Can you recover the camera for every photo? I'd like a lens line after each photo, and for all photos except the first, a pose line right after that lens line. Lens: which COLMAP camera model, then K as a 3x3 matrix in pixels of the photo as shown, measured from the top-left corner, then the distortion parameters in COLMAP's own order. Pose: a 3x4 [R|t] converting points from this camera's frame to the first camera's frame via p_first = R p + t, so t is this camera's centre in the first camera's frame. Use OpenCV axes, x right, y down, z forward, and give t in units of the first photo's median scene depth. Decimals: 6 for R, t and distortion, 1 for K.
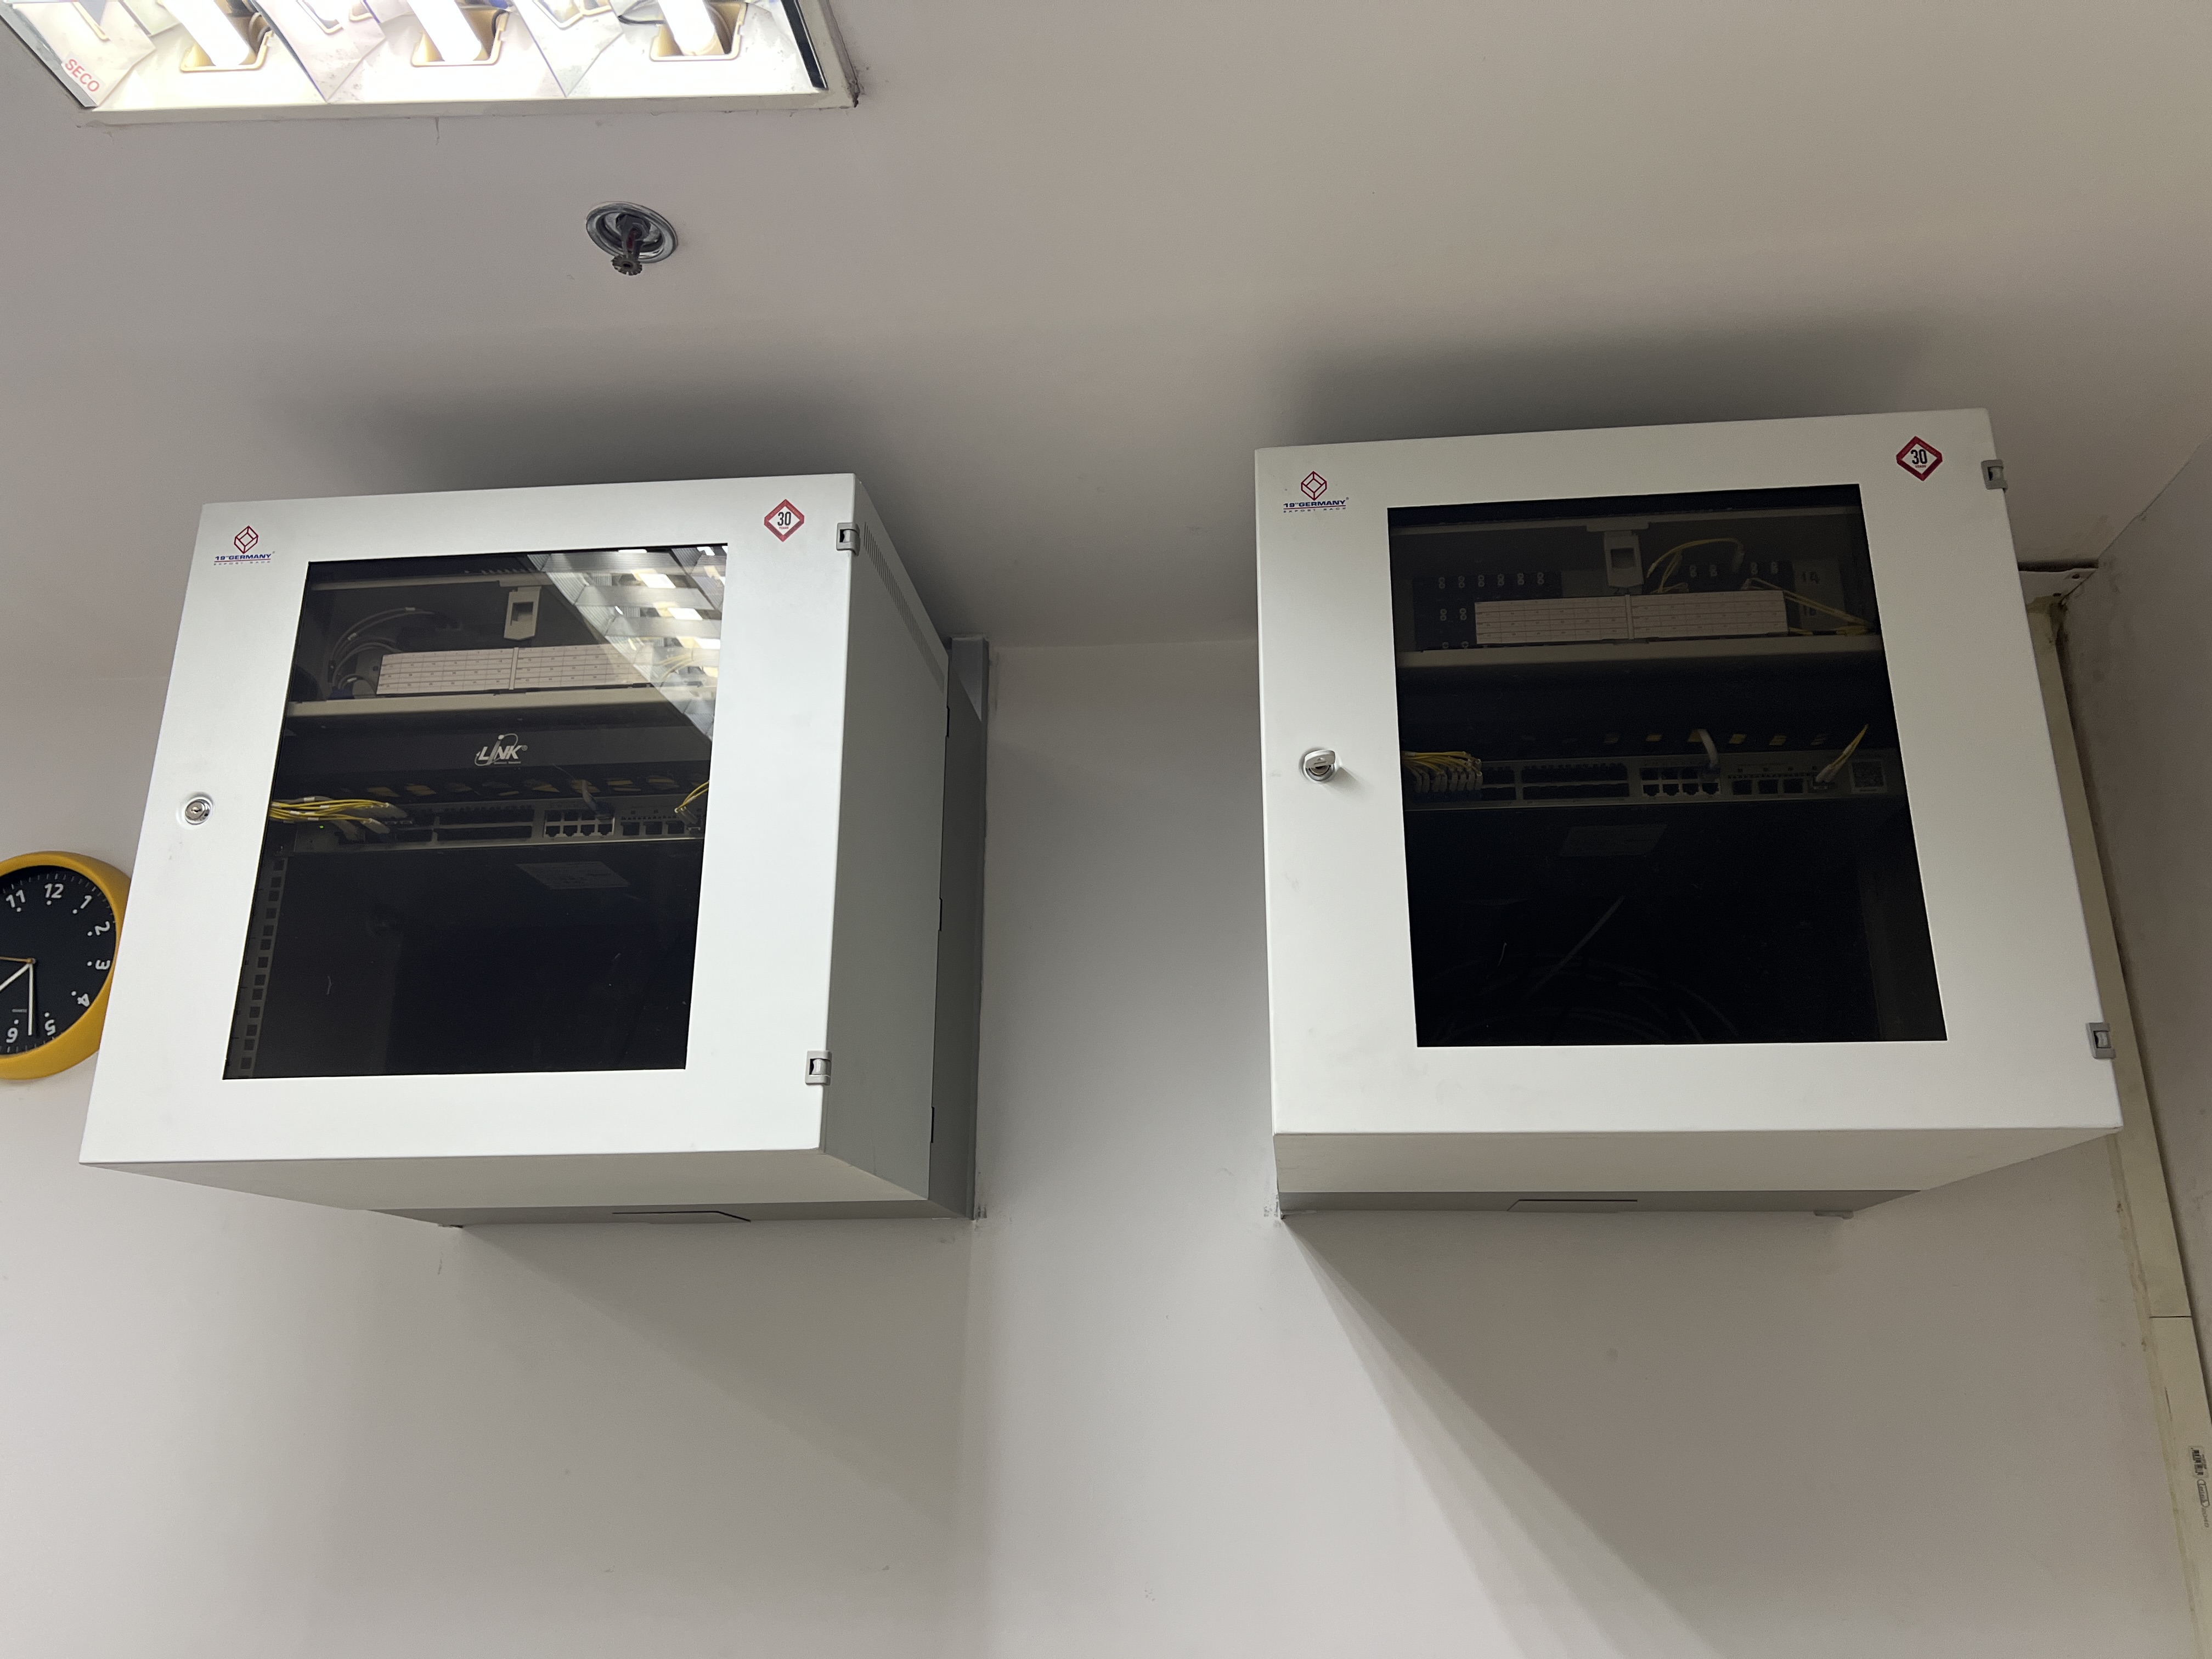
lens RADIAL K [[1623.1, 0, 1106.0], [0, 1623.1, 829.5], [0, 0, 1]] dist [0.086837, -0.149735]
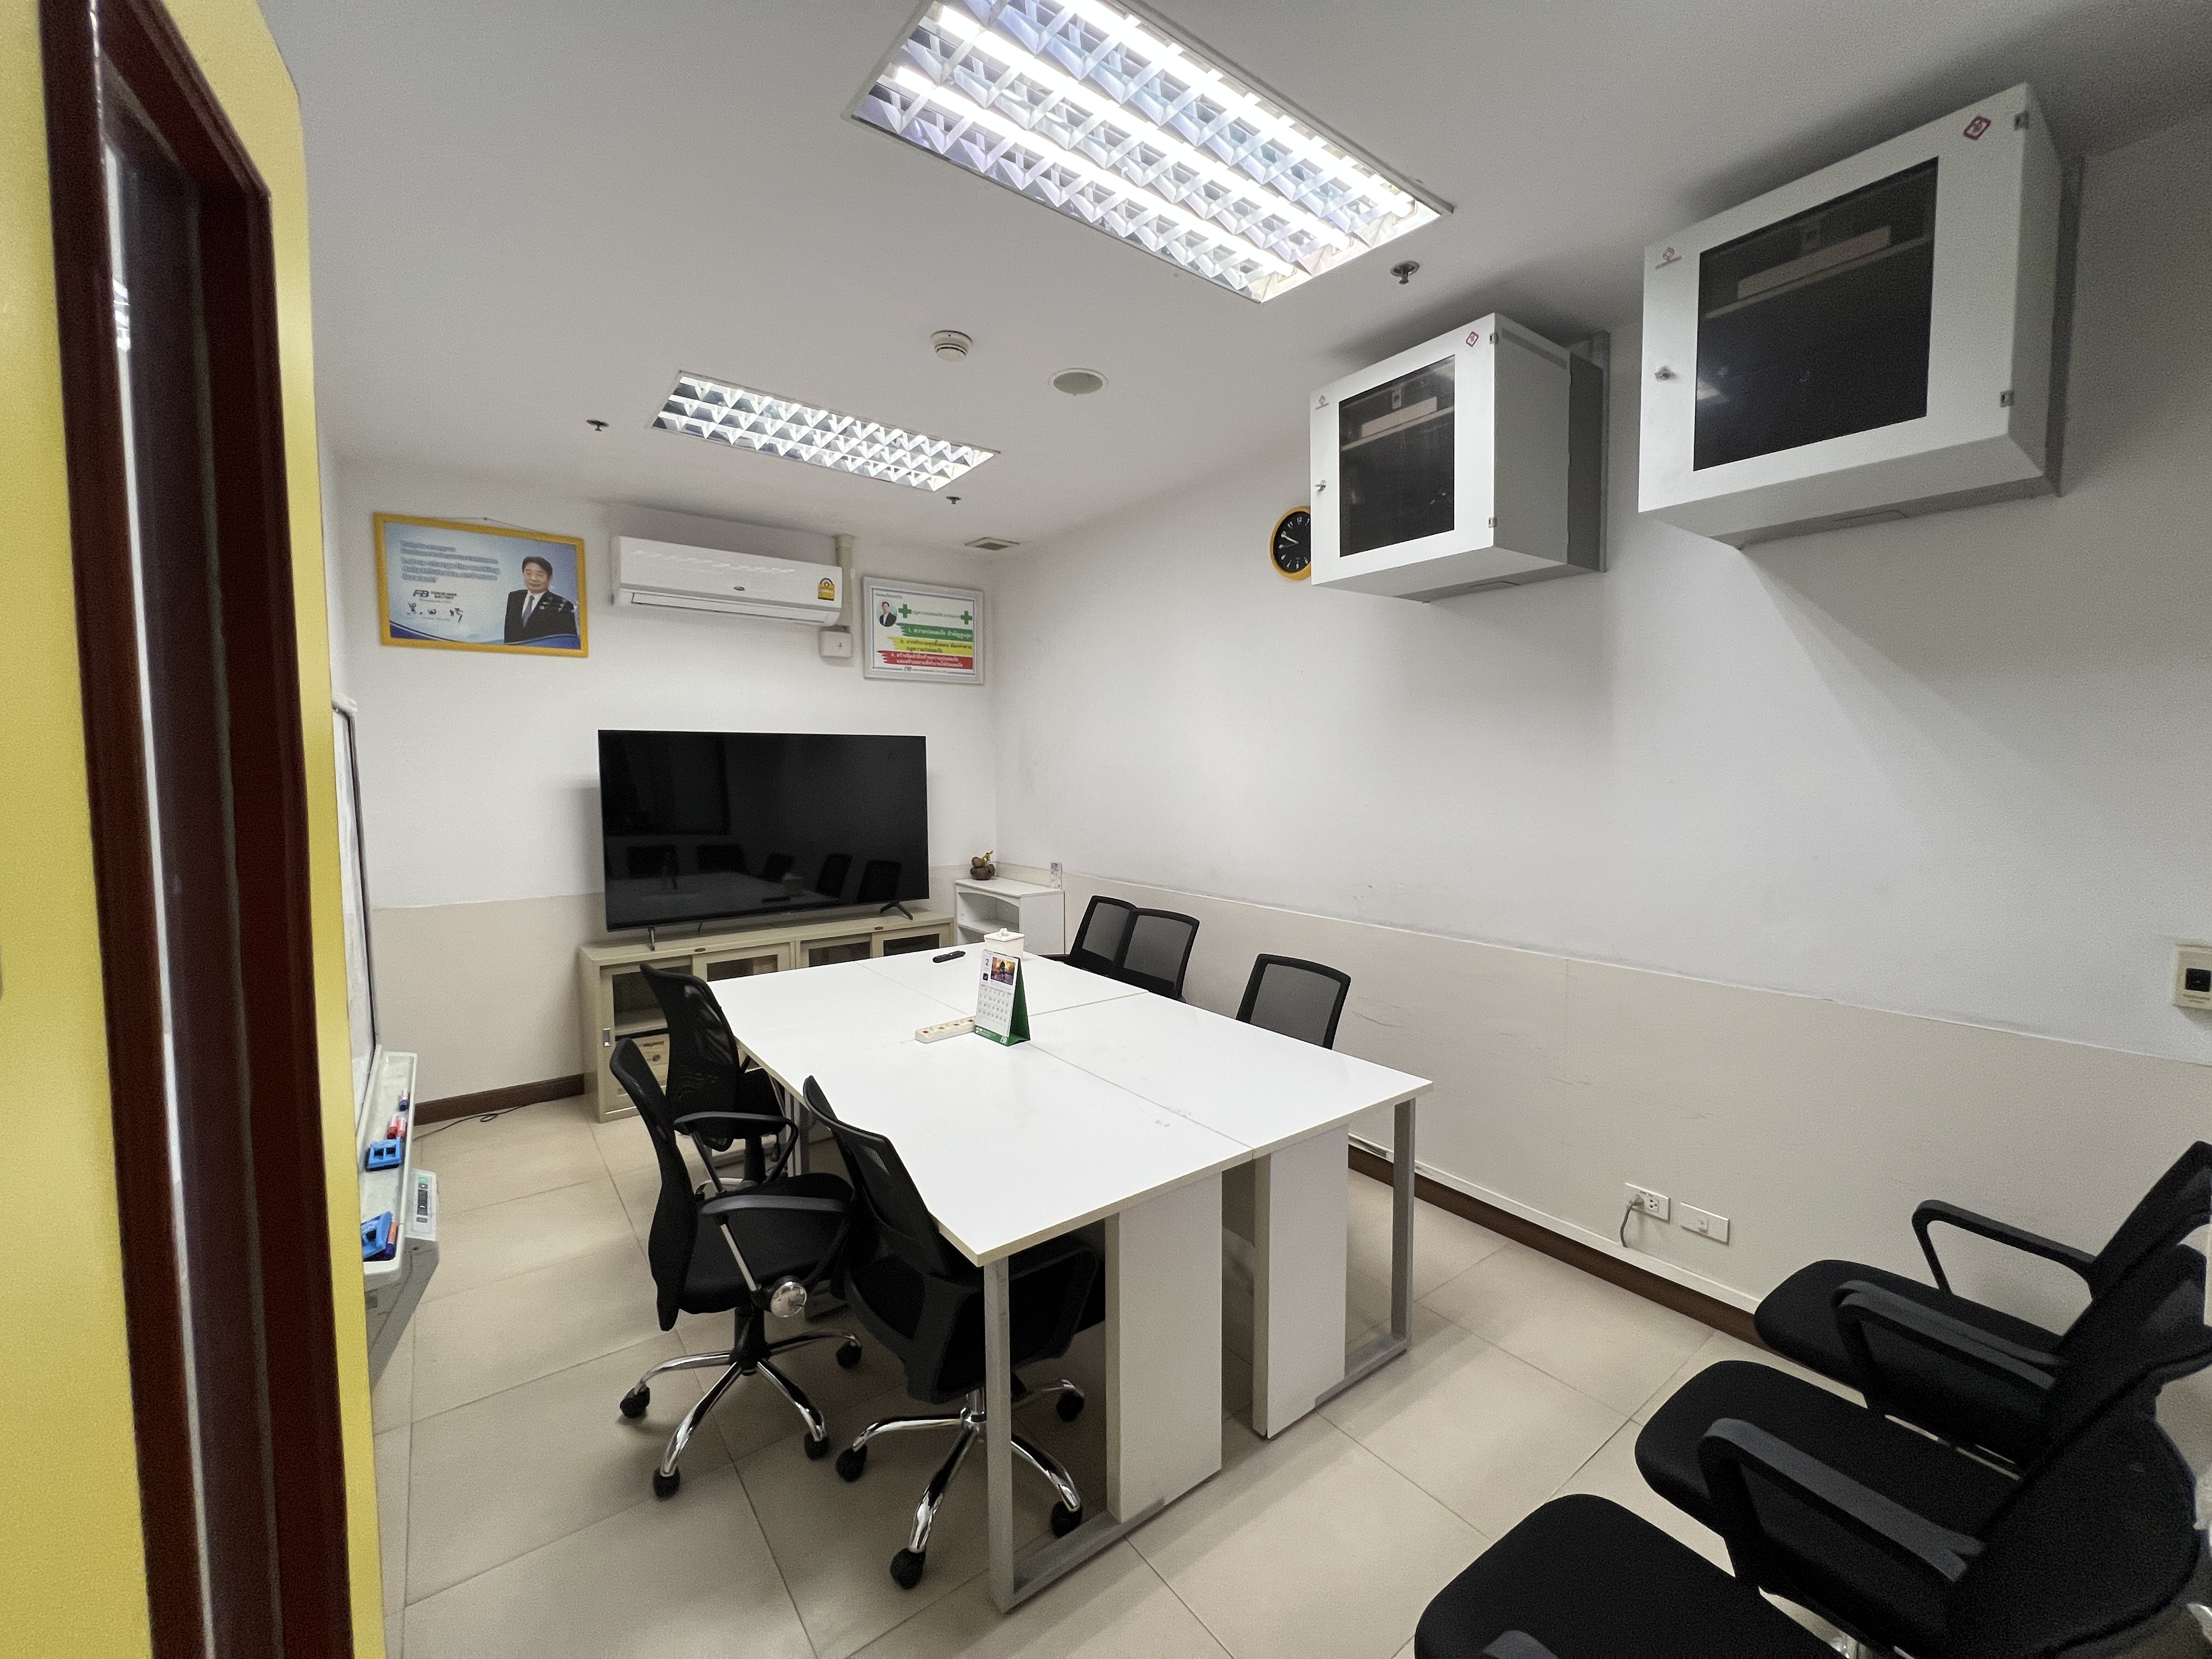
lens RADIAL K [[889.9, 0, 1106.0], [0, 889.9, 829.5], [0, 0, 1]] dist [0.001129, 0.000100]
pose [[0.682699, 0.045339, -0.729292, 0.577559], [0.245413, 0.925870, 0.287294, 0.010534], [0.688255, -0.375113, 0.620964, -0.822028]]
